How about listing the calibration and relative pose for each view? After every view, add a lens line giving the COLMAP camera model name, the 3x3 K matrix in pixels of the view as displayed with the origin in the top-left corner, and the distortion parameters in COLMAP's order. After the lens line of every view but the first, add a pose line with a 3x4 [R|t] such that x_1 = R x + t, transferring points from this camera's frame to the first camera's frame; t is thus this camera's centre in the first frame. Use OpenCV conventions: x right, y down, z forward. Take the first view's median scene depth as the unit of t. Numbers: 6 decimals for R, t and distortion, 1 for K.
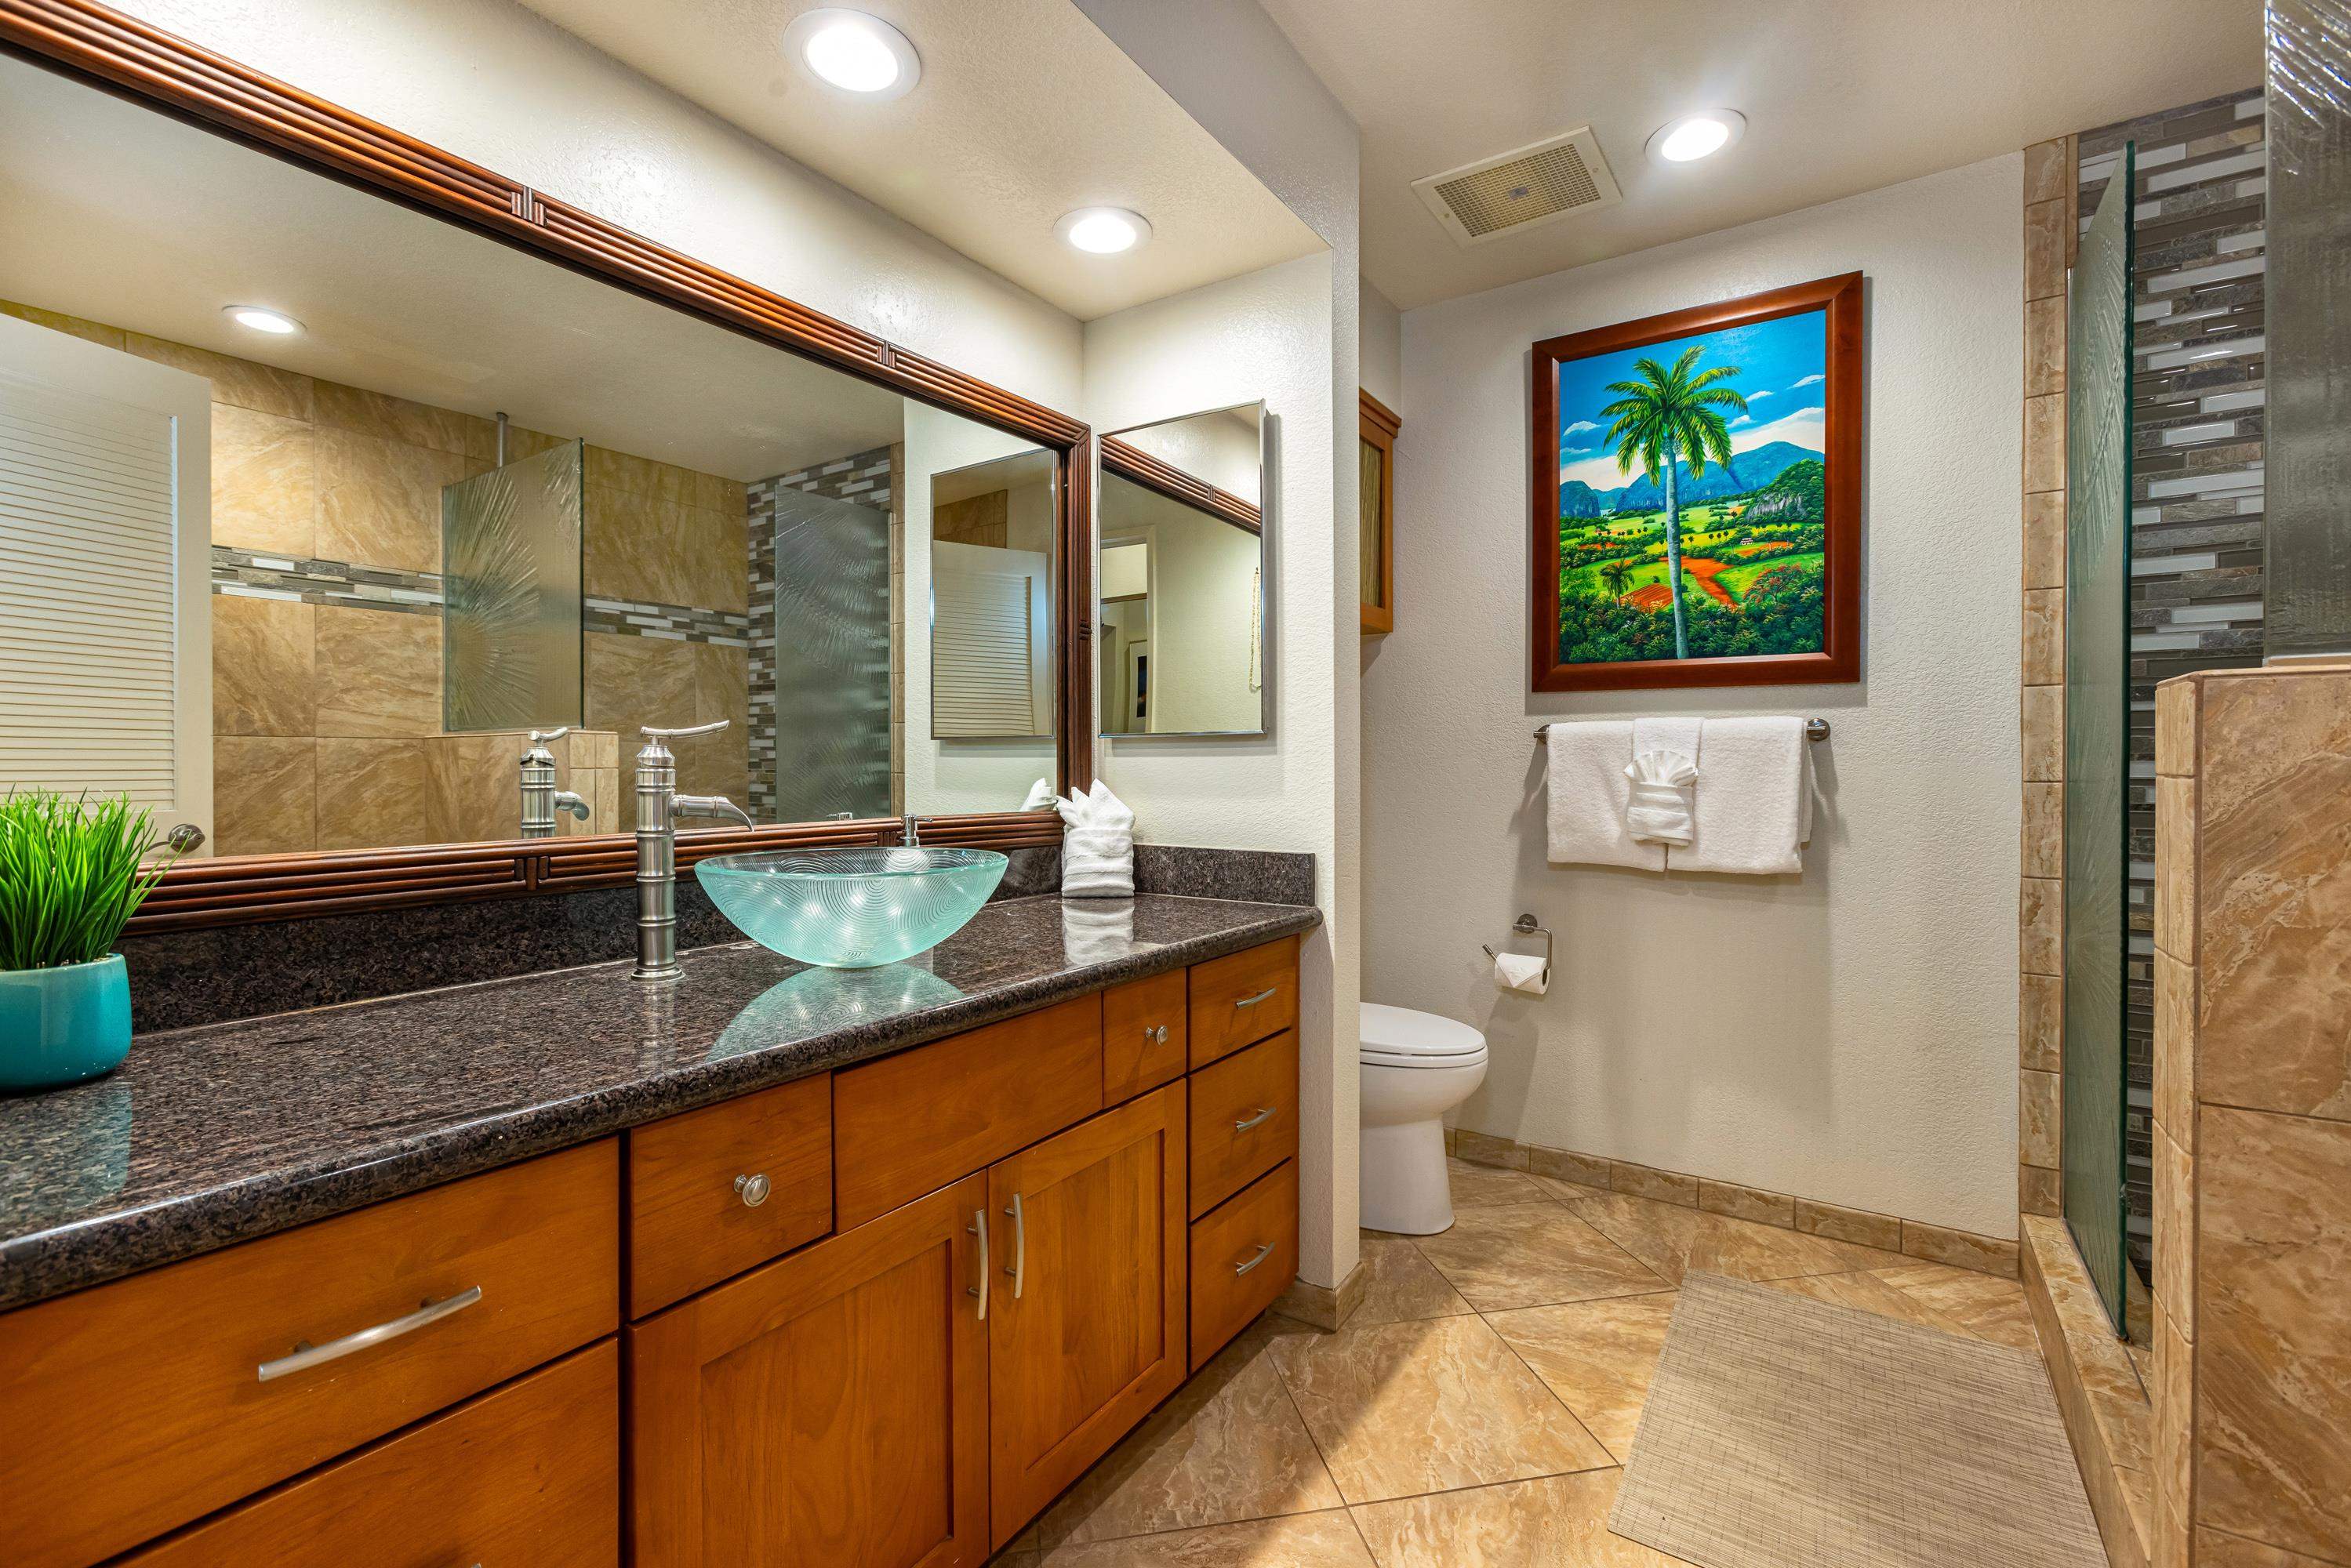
lens RADIAL K [[1057.8, 0, 1160.8], [0, 1057.8, 778.4], [0, 0, 1]] dist [-0.005259, -0.000384]
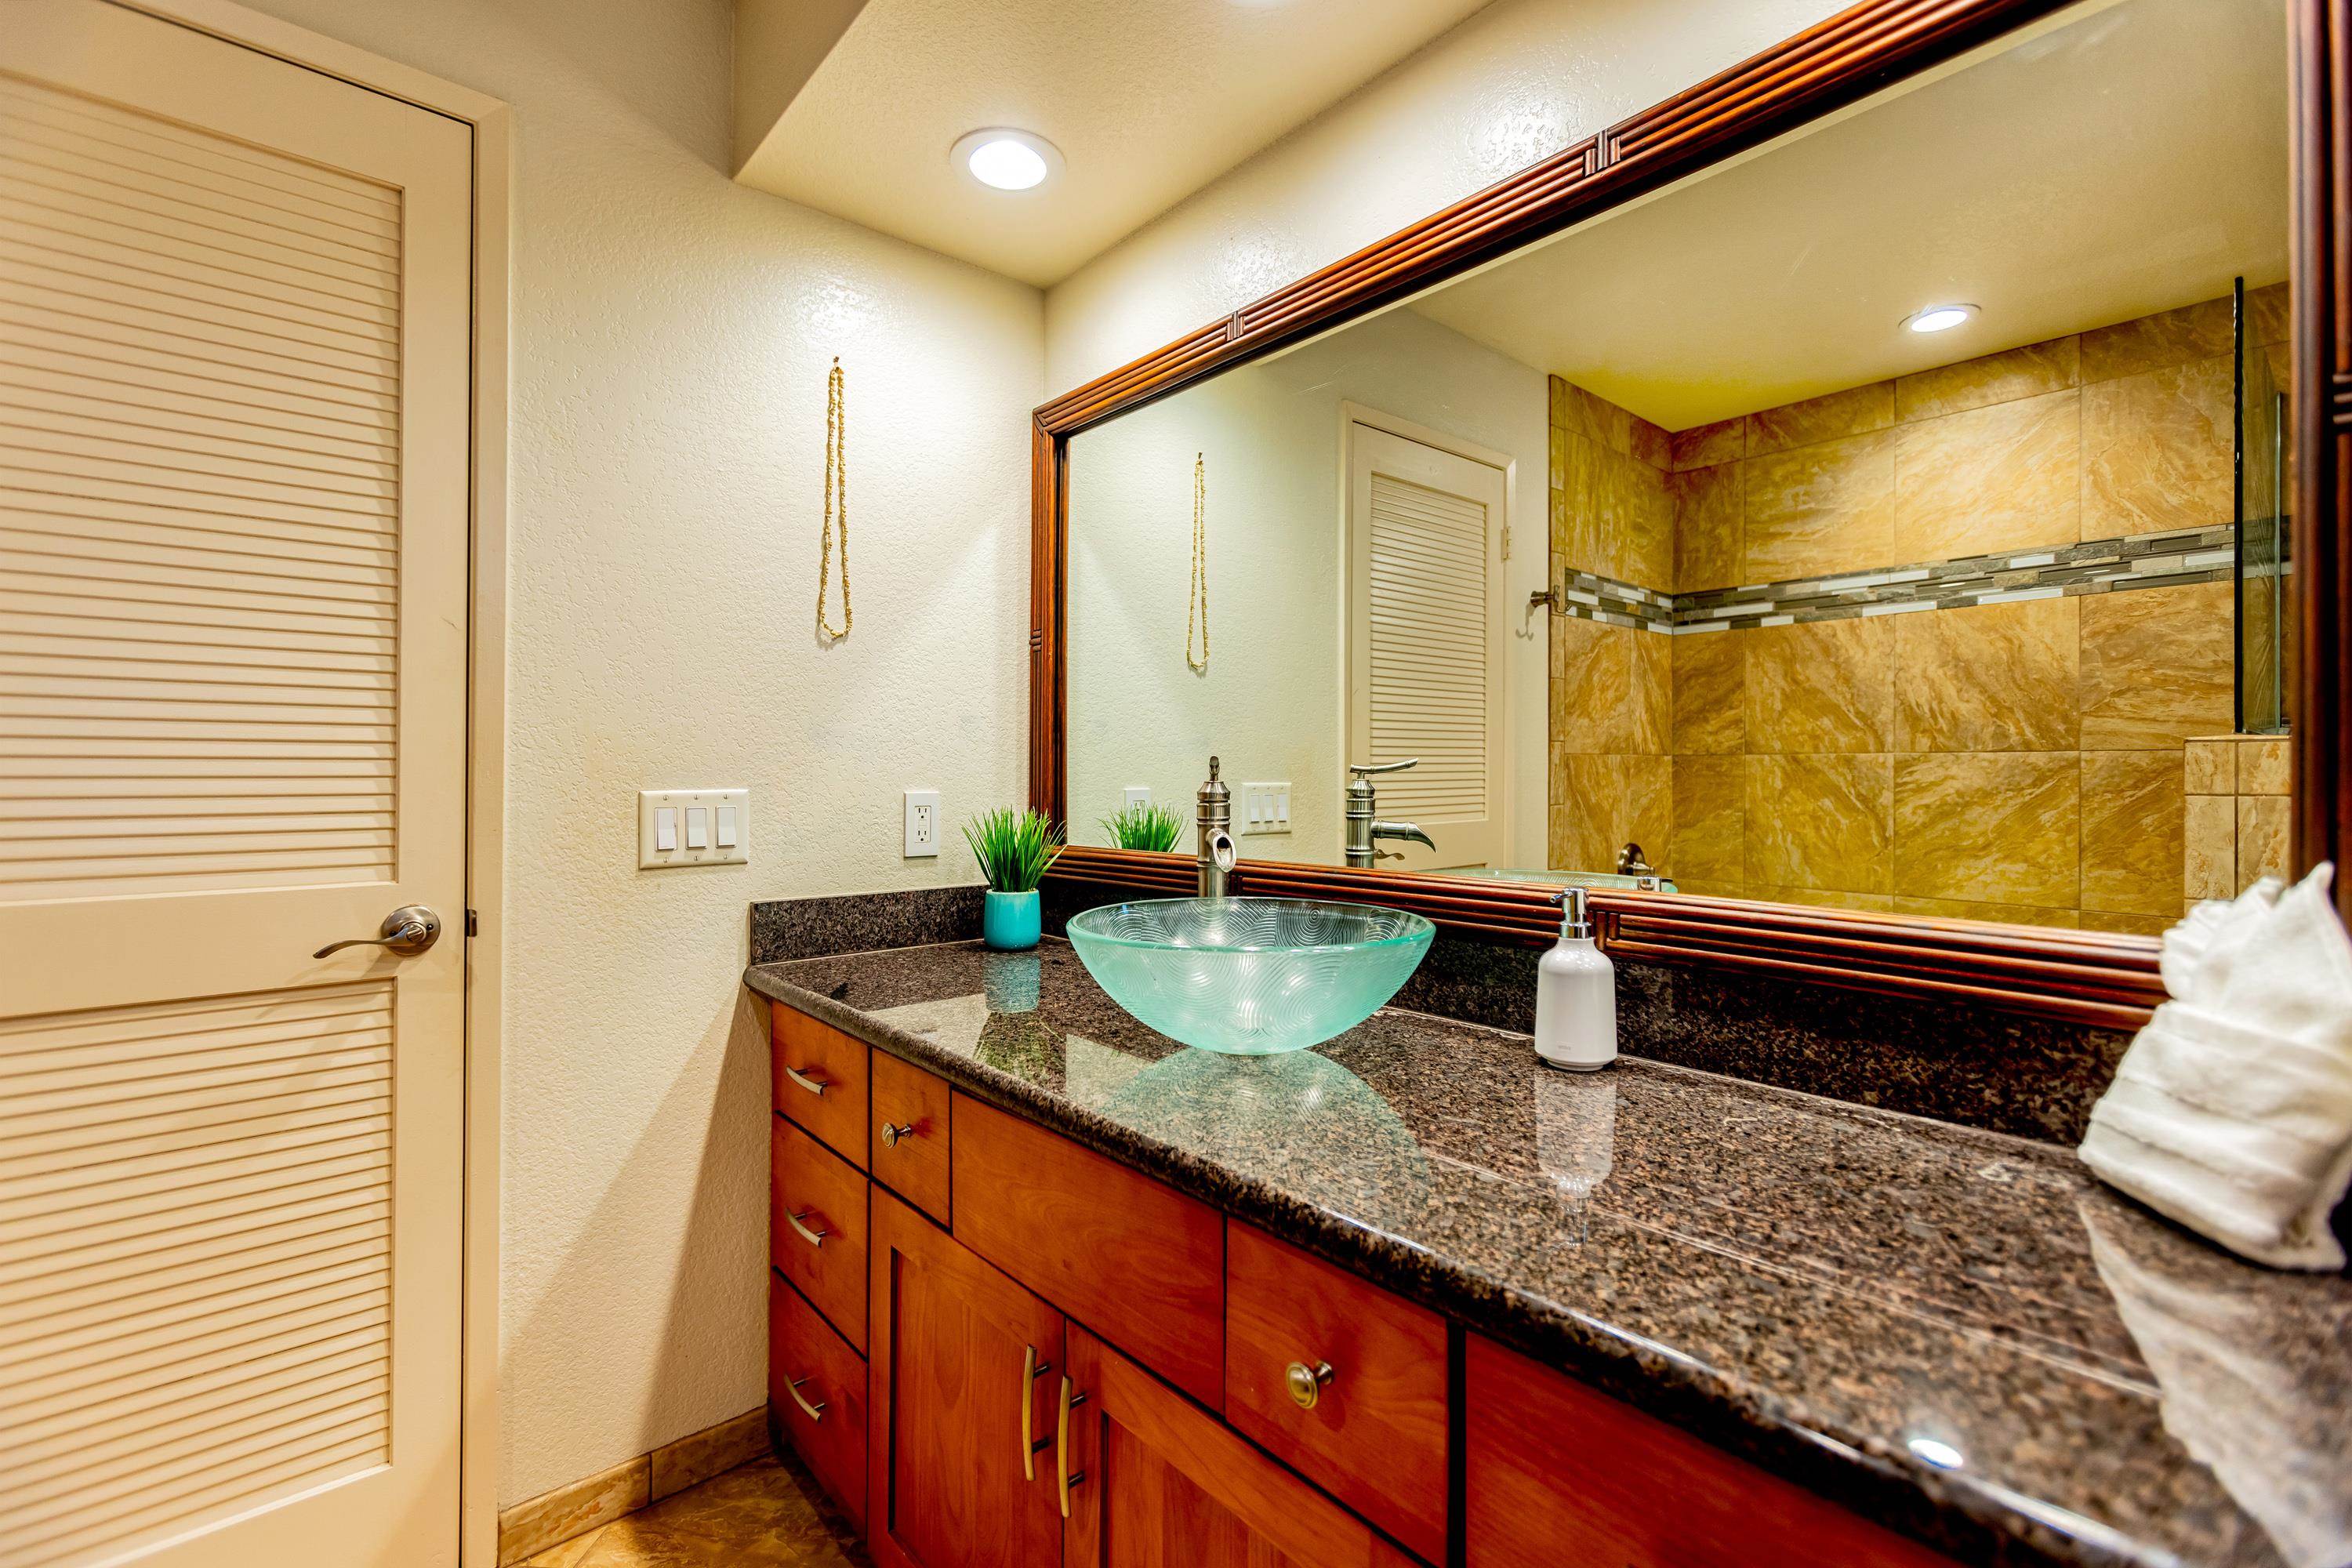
lens RADIAL K [[1058.4, 0, 1161.0], [0, 1058.4, 771.9], [0, 0, 1]] dist [-0.005259, -0.000384]
pose [[-0.288855, 0.001152, -0.957372, 0.237176], [-0.009668, 0.999945, 0.004121, -0.018326], [0.957324, 0.010446, -0.288828, 0.535466]]
